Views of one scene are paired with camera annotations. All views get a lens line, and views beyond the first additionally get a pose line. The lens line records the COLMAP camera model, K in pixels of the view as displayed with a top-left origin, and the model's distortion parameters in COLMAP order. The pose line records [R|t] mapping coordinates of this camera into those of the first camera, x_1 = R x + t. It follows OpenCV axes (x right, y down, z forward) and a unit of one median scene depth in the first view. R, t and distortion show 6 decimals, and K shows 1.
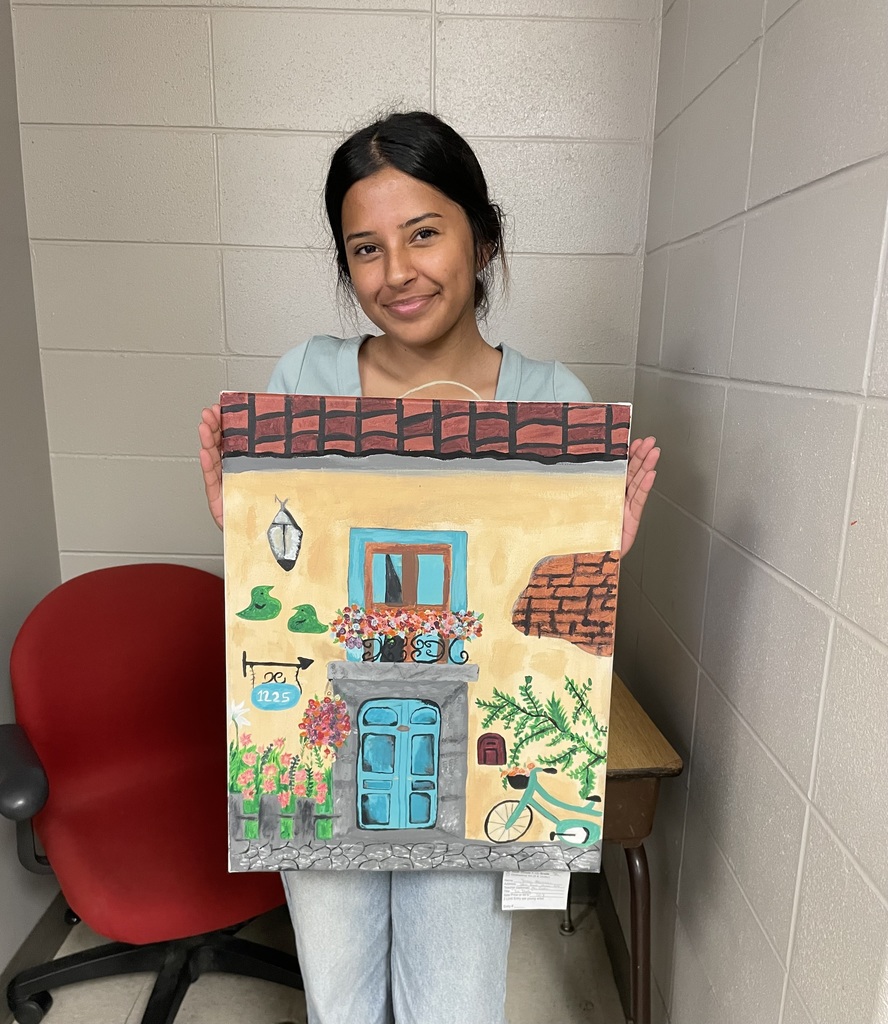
lens RADIAL K [[911.5, 0, 455.6], [0, 911.5, 594.2], [0, 0, 1]] dist [0.041636, -0.072296]
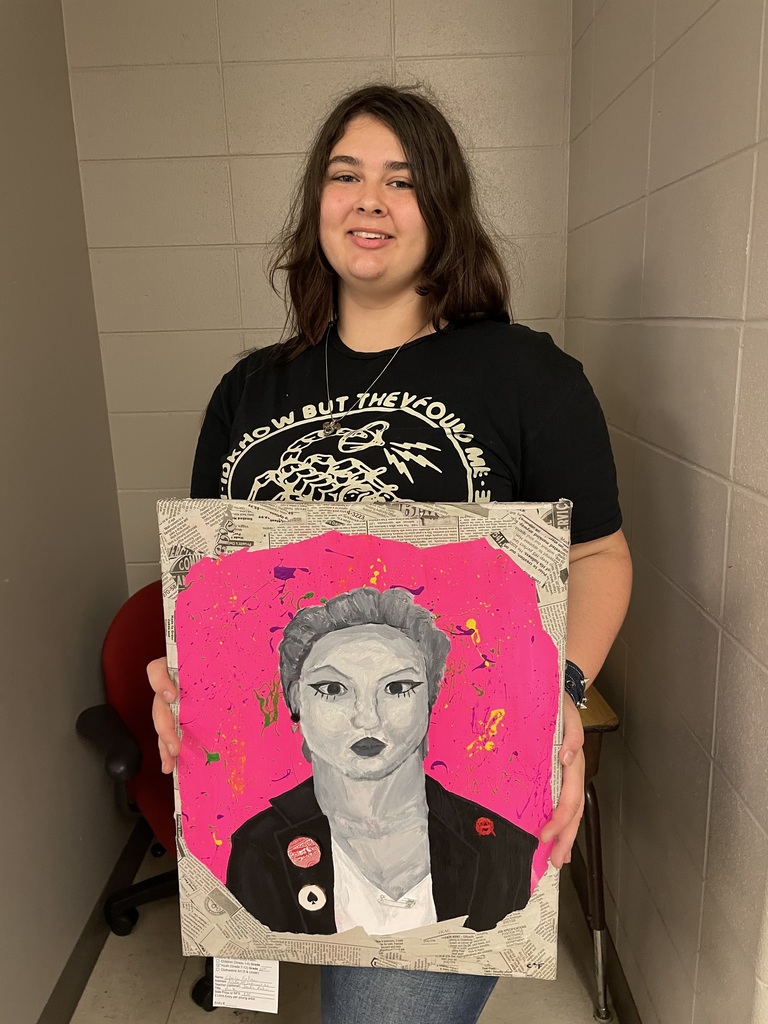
lens RADIAL K [[788.6, 0, 384.9], [0, 788.6, 510.6], [0, 0, 1]] dist [0.047821, -0.080473]
pose [[0.998434, -0.049623, -0.025824, -0.035853], [0.048840, 0.998353, -0.030096, -0.078733], [0.027275, 0.028787, 0.999213, -0.133554]]
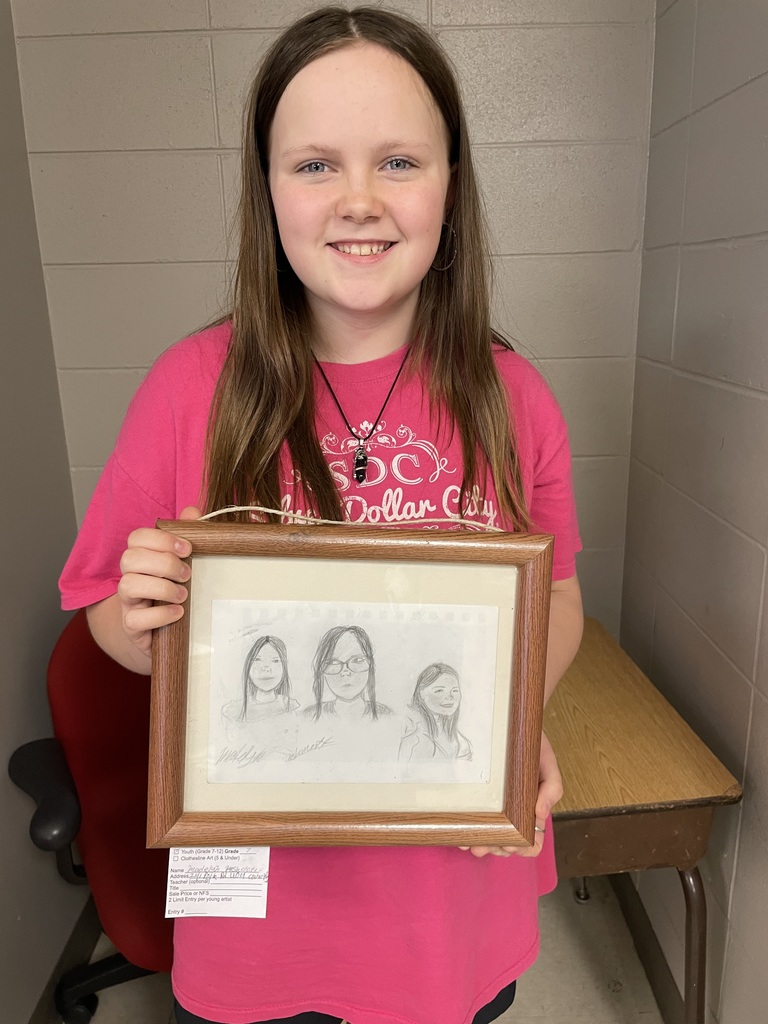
lens RADIAL K [[788.6, 0, 387.0], [0, 788.6, 505.5], [0, 0, 1]] dist [0.047821, -0.080473]
pose [[0.998919, -0.043476, -0.016423, -0.079079], [0.043422, 0.999050, -0.003650, -0.101162], [0.016566, 0.002933, 0.999858, 0.120319]]
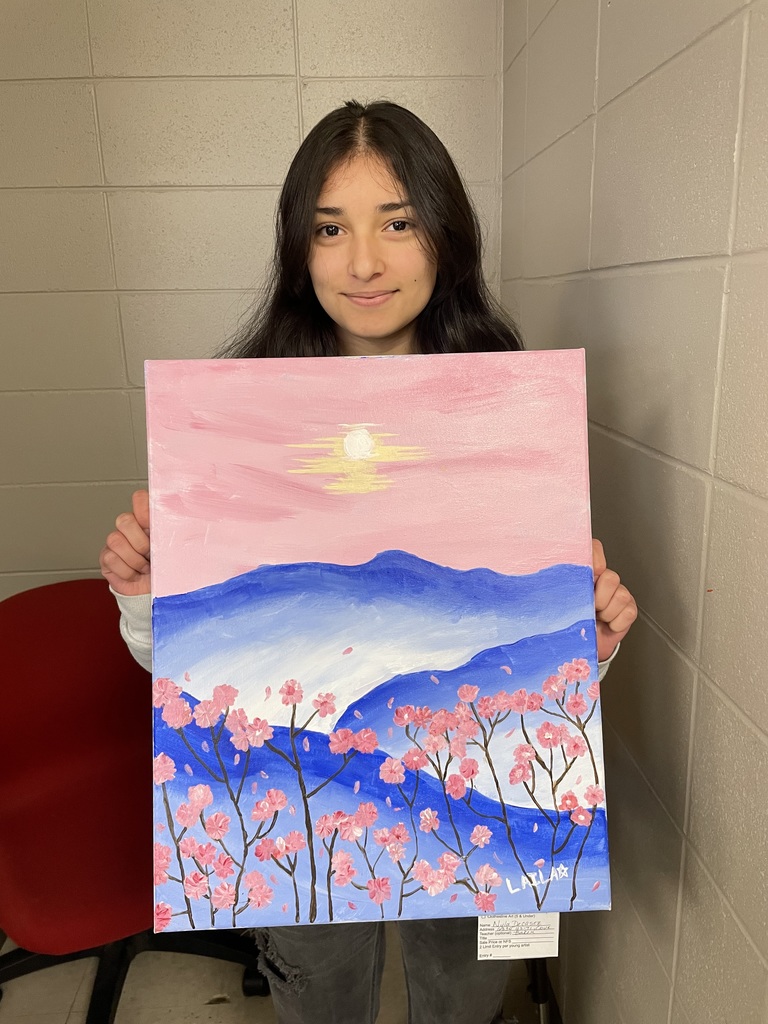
lens RADIAL K [[788.6, 0, 392.4], [0, 788.6, 507.4], [0, 0, 1]] dist [0.047821, -0.080473]
pose [[0.997043, -0.060869, 0.046916, 0.012529], [0.061501, 0.998033, -0.012163, -0.094862], [-0.046083, 0.015012, 0.998825, 0.042647]]
